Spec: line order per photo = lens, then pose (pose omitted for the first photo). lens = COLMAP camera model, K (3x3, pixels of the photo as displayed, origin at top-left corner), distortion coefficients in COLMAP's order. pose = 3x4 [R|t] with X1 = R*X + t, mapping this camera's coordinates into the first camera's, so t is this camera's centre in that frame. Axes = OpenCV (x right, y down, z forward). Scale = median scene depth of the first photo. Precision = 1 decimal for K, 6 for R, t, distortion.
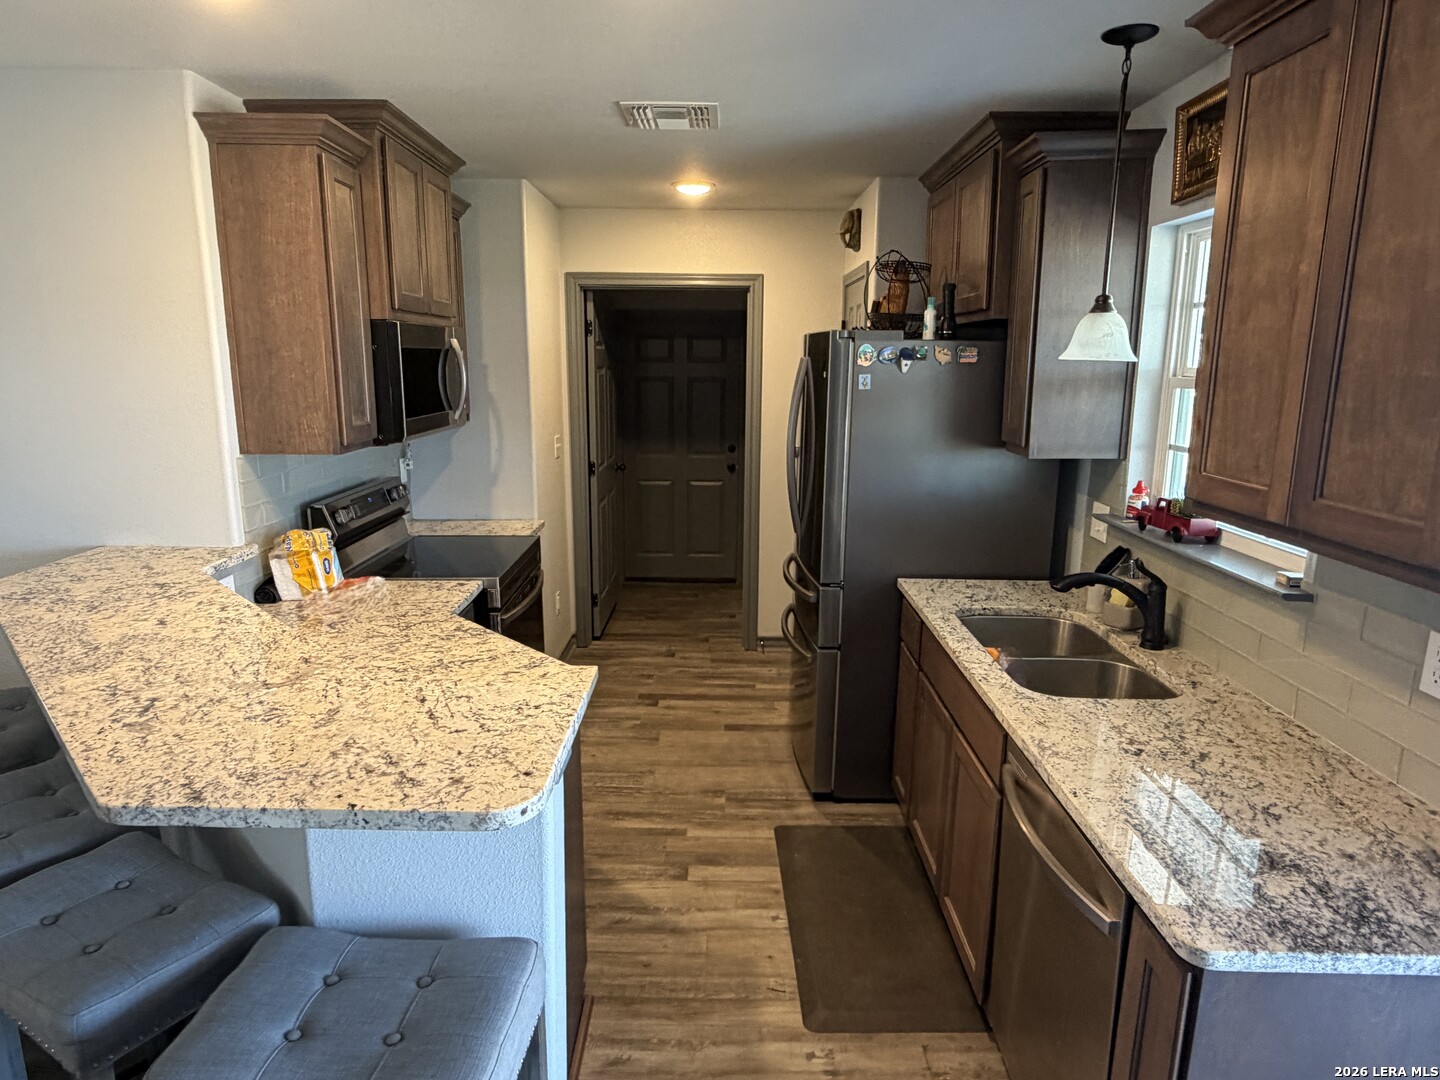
lens RADIAL K [[879.1, 0, 717.6], [0, 879.1, 540.1], [0, 0, 1]] dist [0.000209, -0.000006]
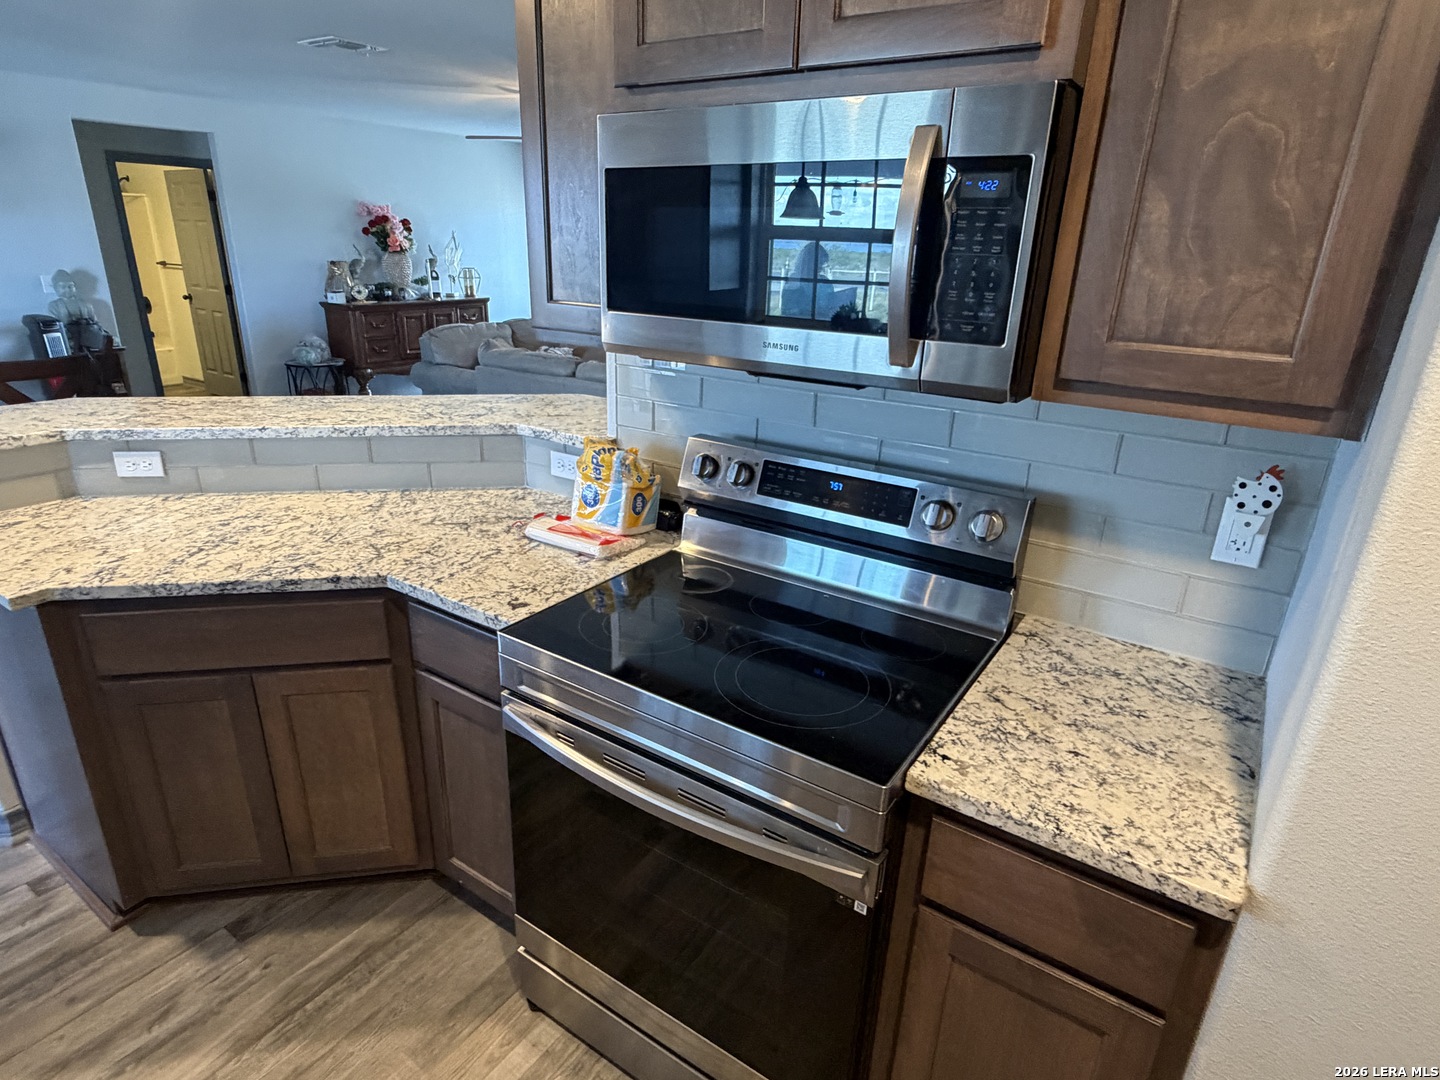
lens RADIAL K [[797.2, 0, 713.5], [0, 797.2, 541.1], [0, 0, 1]] dist [0.001863, 0.001253]
pose [[-0.567964, 0.270199, -0.777437, 0.036755], [-0.195558, 0.873226, 0.446357, -0.298477], [0.799483, 0.405548, -0.443122, 1.608715]]
